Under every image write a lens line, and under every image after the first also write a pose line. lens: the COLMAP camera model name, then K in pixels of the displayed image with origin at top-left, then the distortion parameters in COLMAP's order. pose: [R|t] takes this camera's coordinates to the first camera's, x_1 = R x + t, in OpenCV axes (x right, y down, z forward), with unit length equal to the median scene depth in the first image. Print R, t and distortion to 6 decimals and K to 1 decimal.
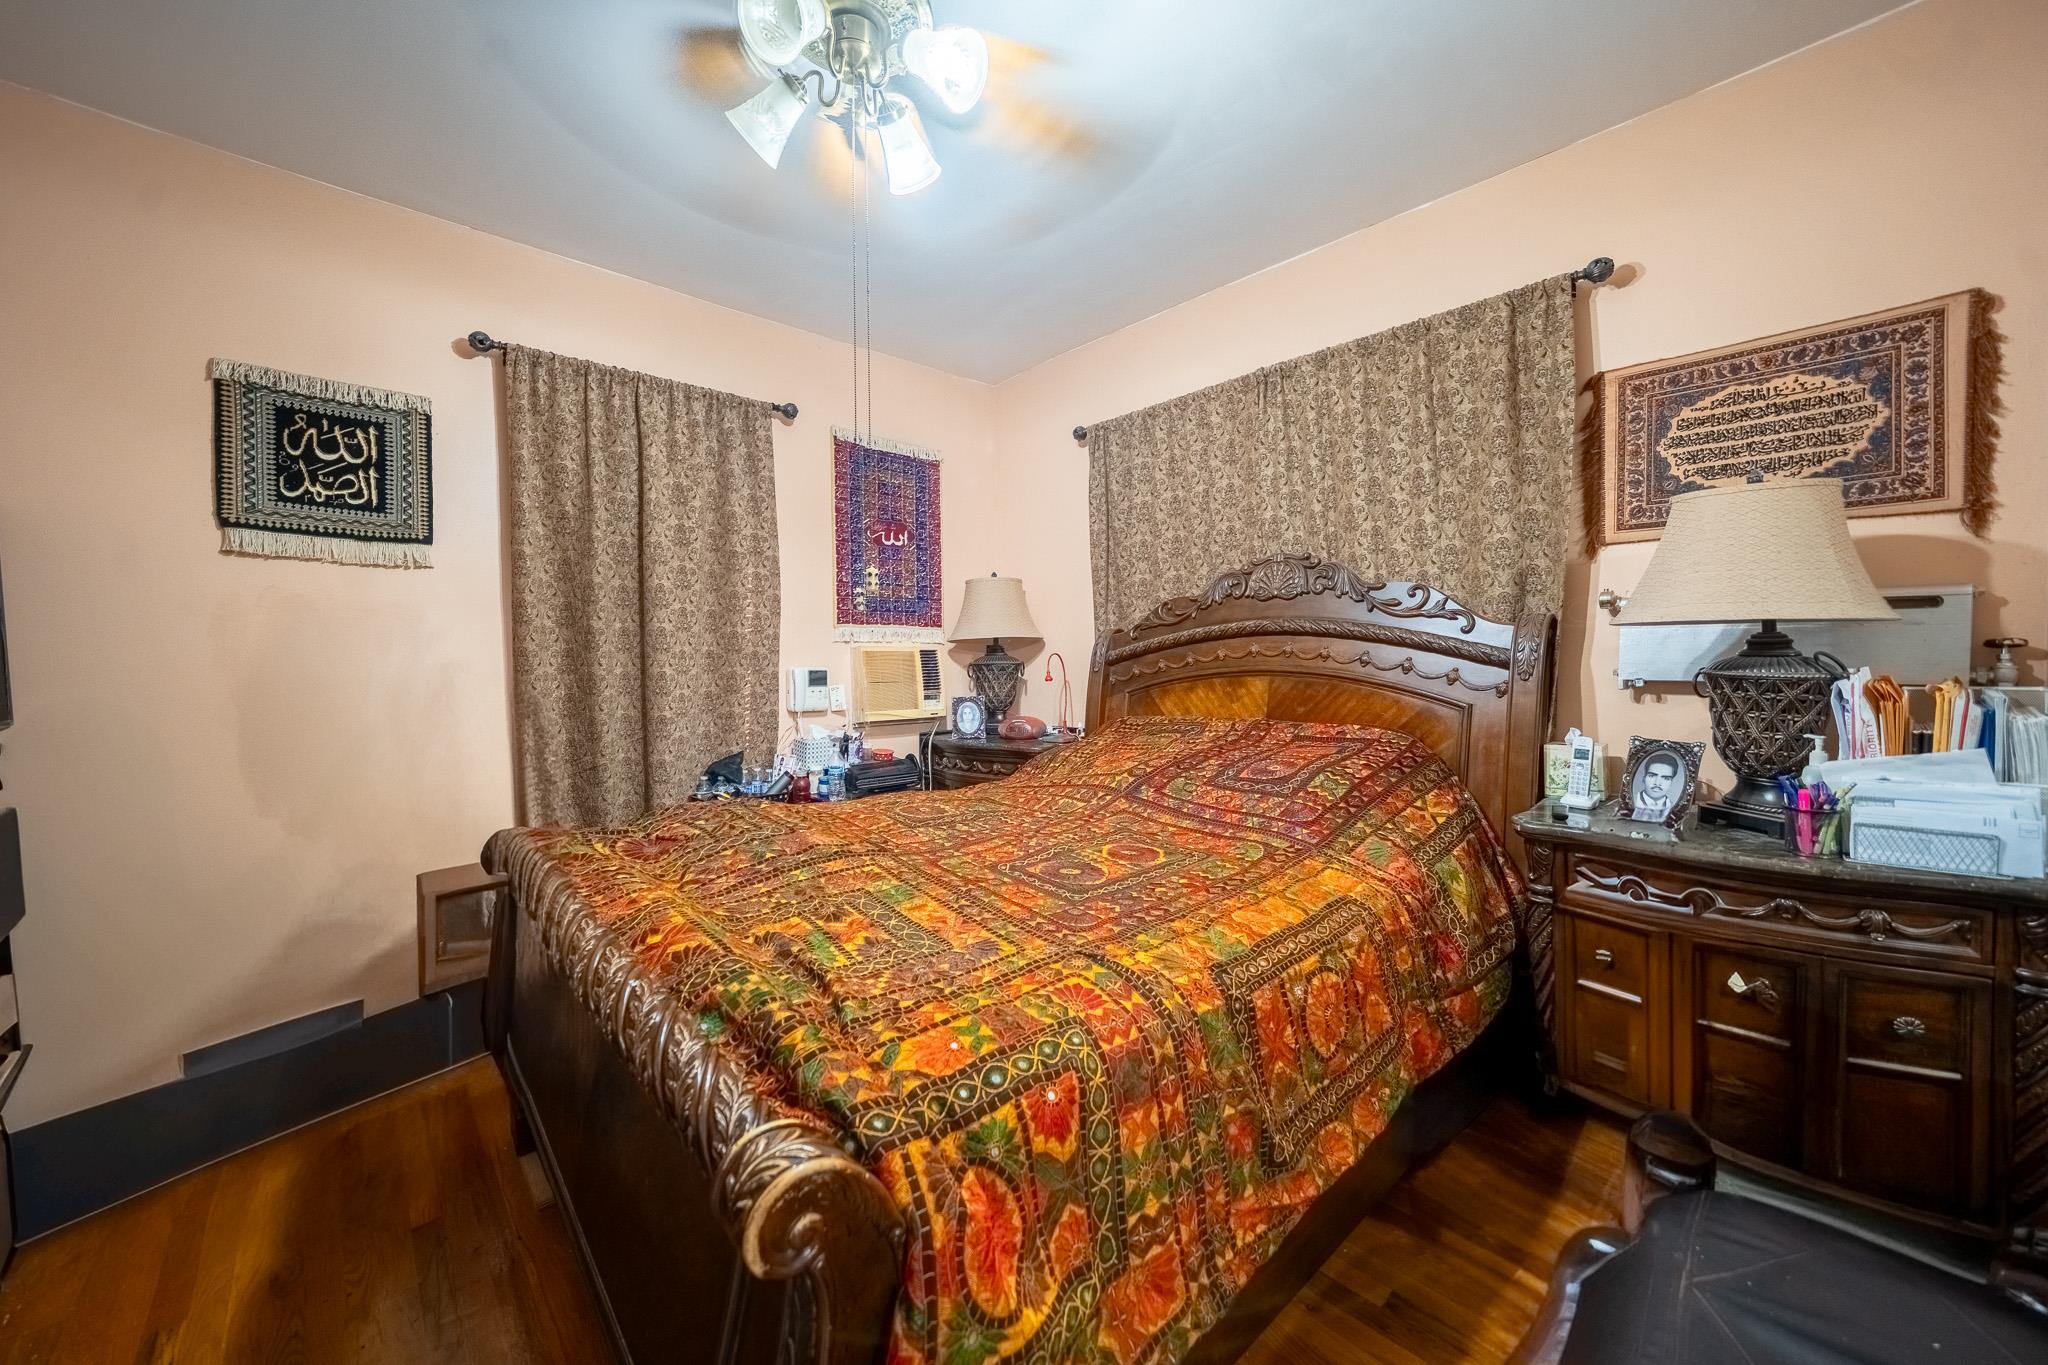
lens RADIAL K [[761.0, 0, 1009.2], [0, 761.0, 674.1], [0, 0, 1]] dist [-0.011830, -0.000211]
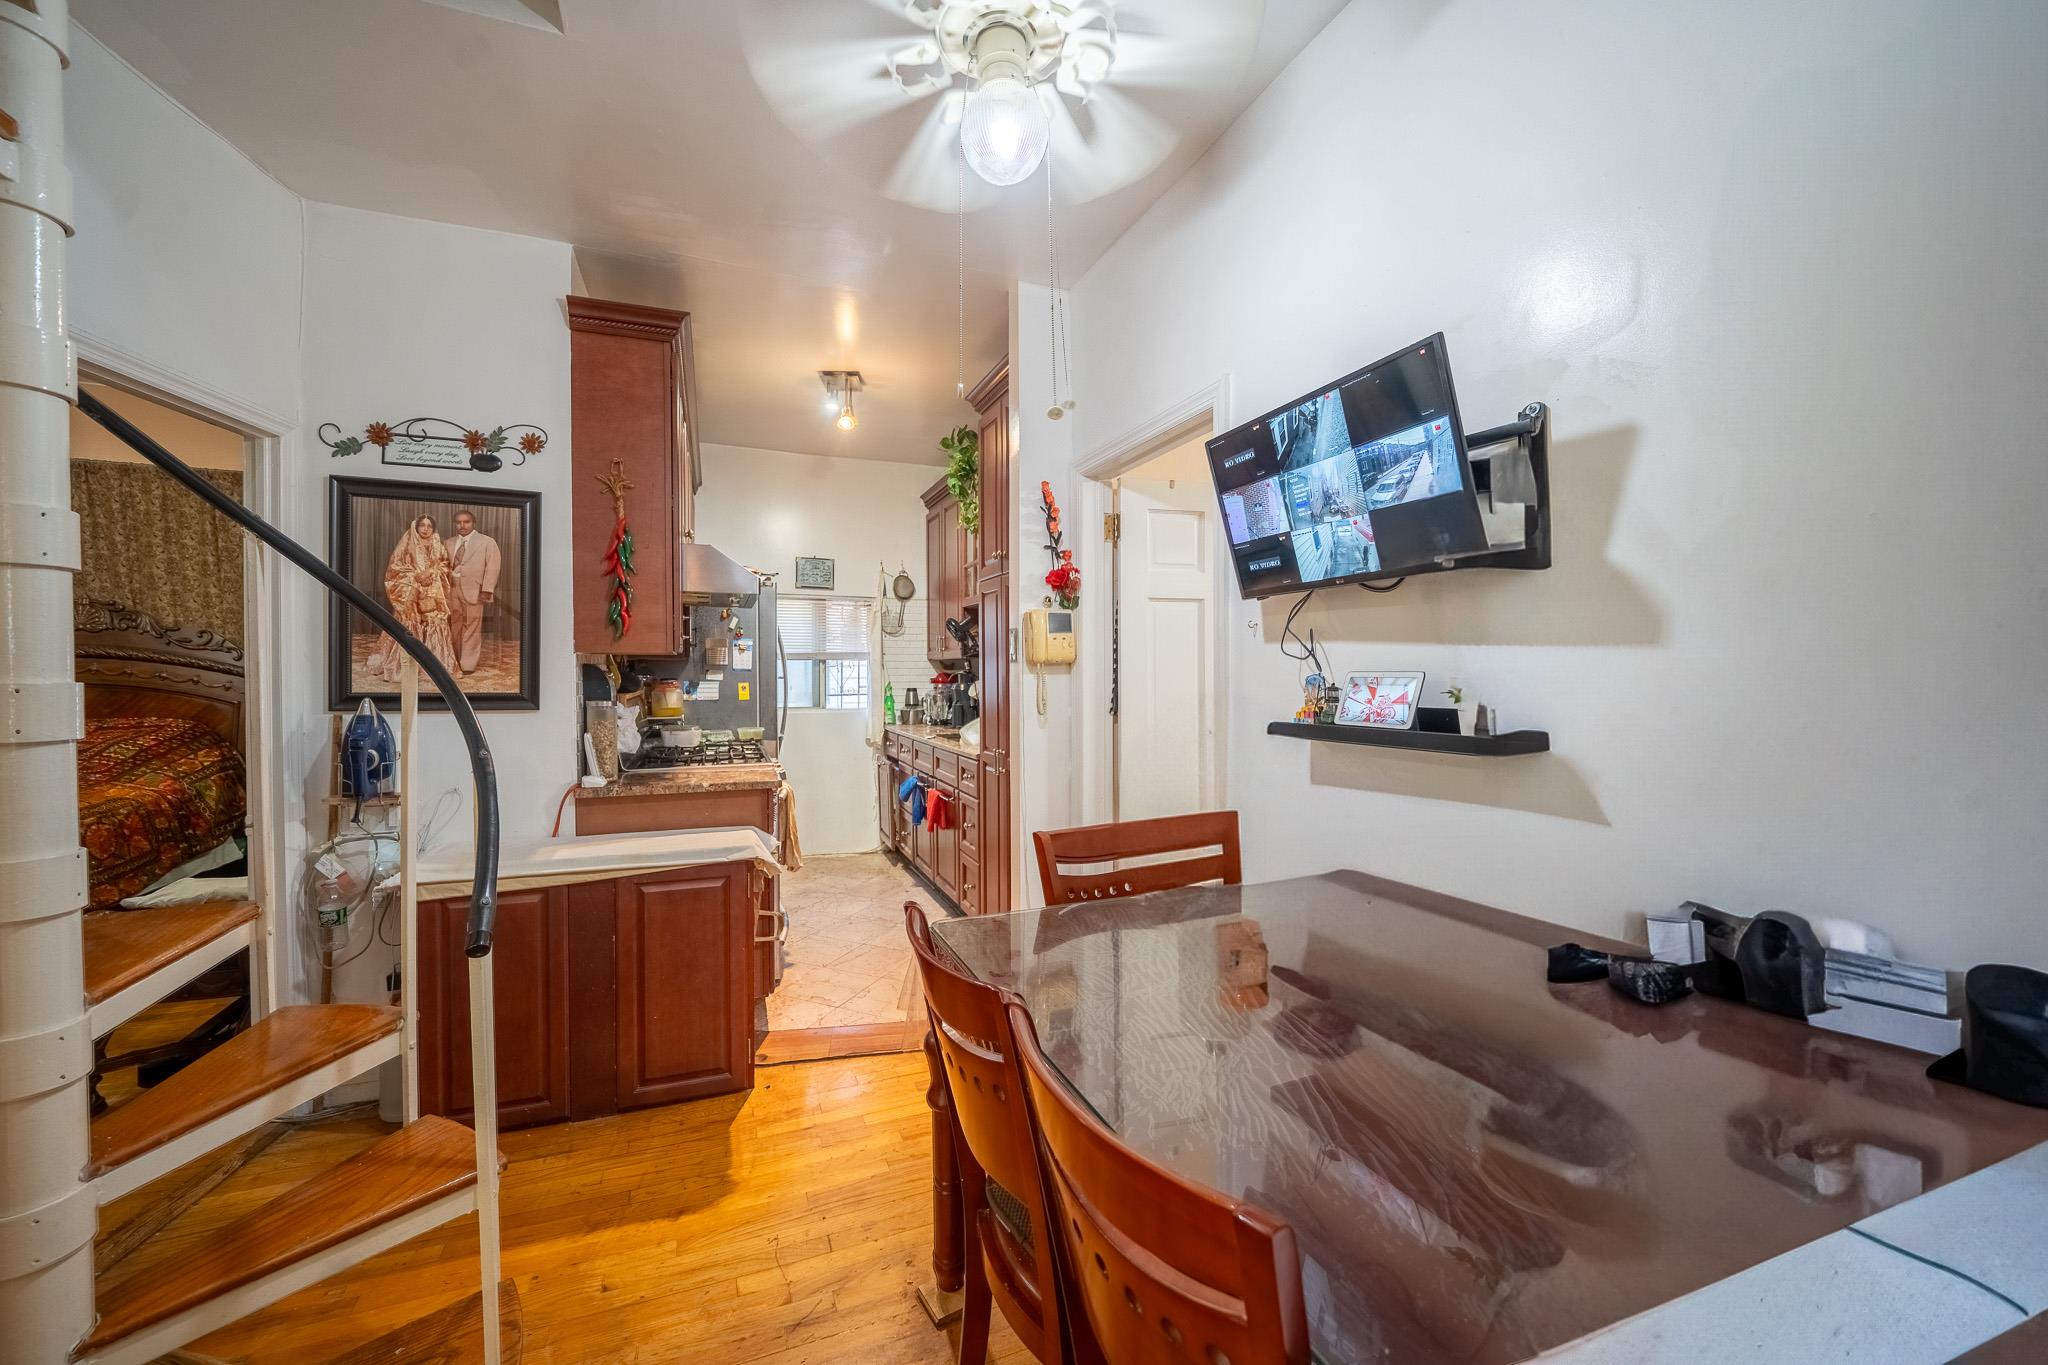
lens RADIAL K [[761.0, 0, 1005.0], [0, 761.0, 680.9], [0, 0, 1]] dist [-0.011830, -0.000211]
pose [[0.362056, -0.003795, 0.932149, -0.339876], [0.013094, 0.999914, -0.001015, 0.015318], [-0.932064, 0.012573, 0.362075, -1.172266]]
